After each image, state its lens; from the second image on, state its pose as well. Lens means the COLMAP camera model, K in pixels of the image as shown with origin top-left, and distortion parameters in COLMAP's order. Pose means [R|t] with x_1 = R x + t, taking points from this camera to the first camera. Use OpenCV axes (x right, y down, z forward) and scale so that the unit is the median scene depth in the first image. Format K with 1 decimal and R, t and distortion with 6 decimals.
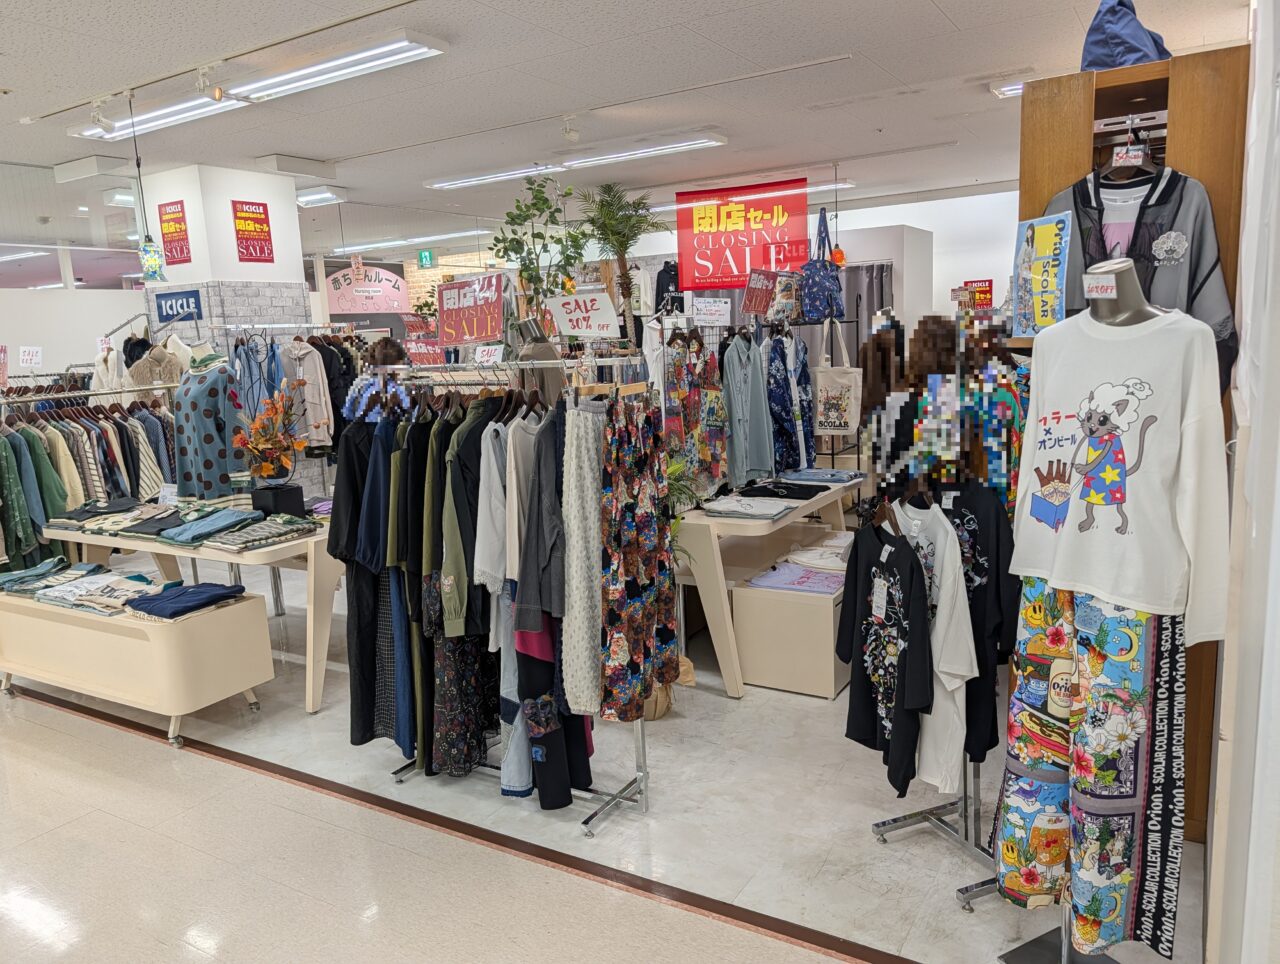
lens RADIAL K [[919.7, 0, 640.0], [0, 919.7, 480.1], [0, 0, 1]] dist [0.008872, -0.004518]
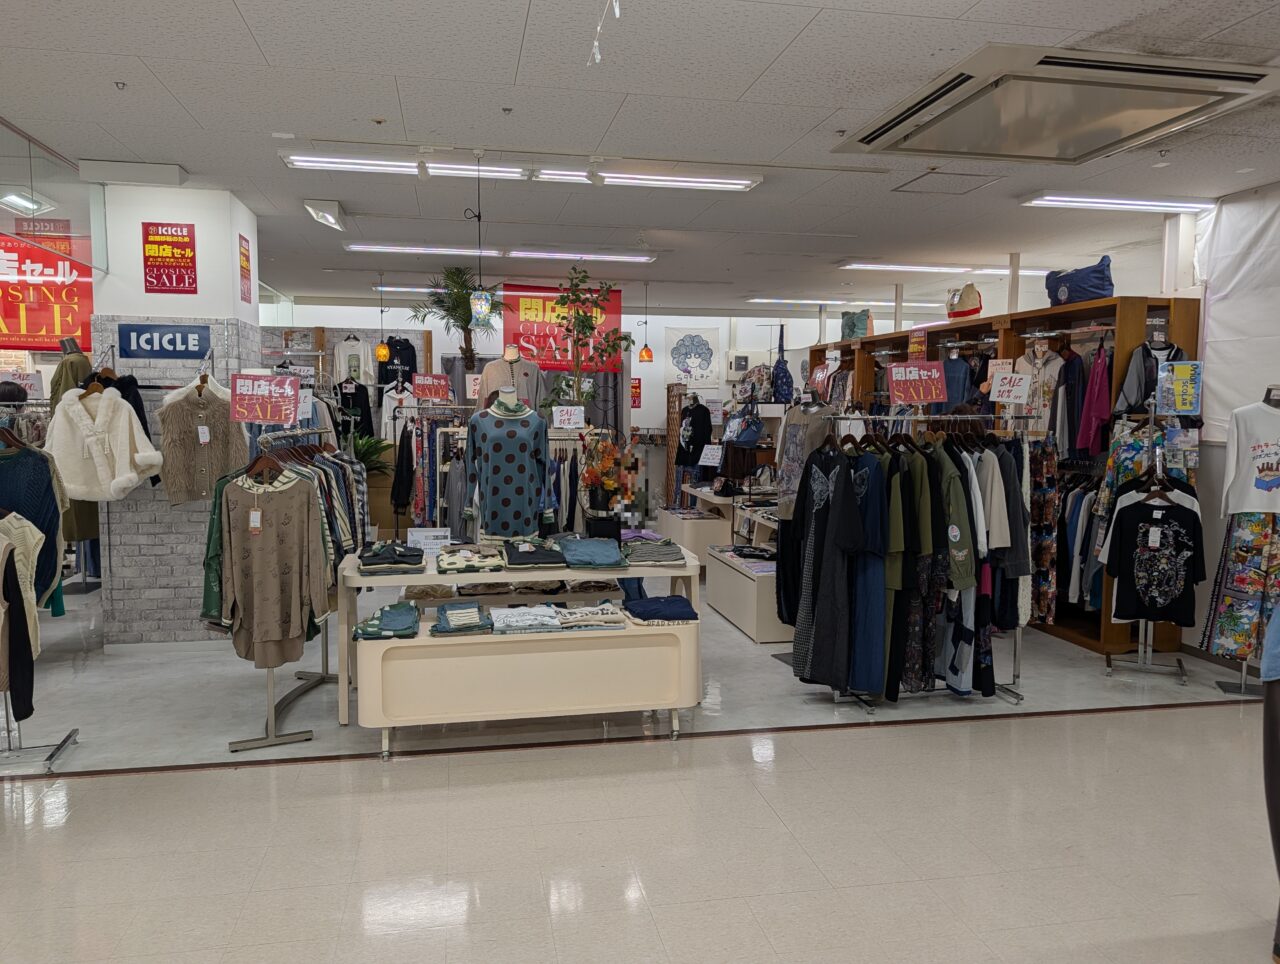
lens RADIAL K [[919.7, 0, 626.9], [0, 919.7, 482.5], [0, 0, 1]] dist [0.008872, -0.004518]
pose [[0.740049, -0.004207, 0.672540, -0.686625], [0.065664, 0.995655, -0.066027, 0.022838], [-0.669340, 0.093025, 0.737110, 0.092113]]
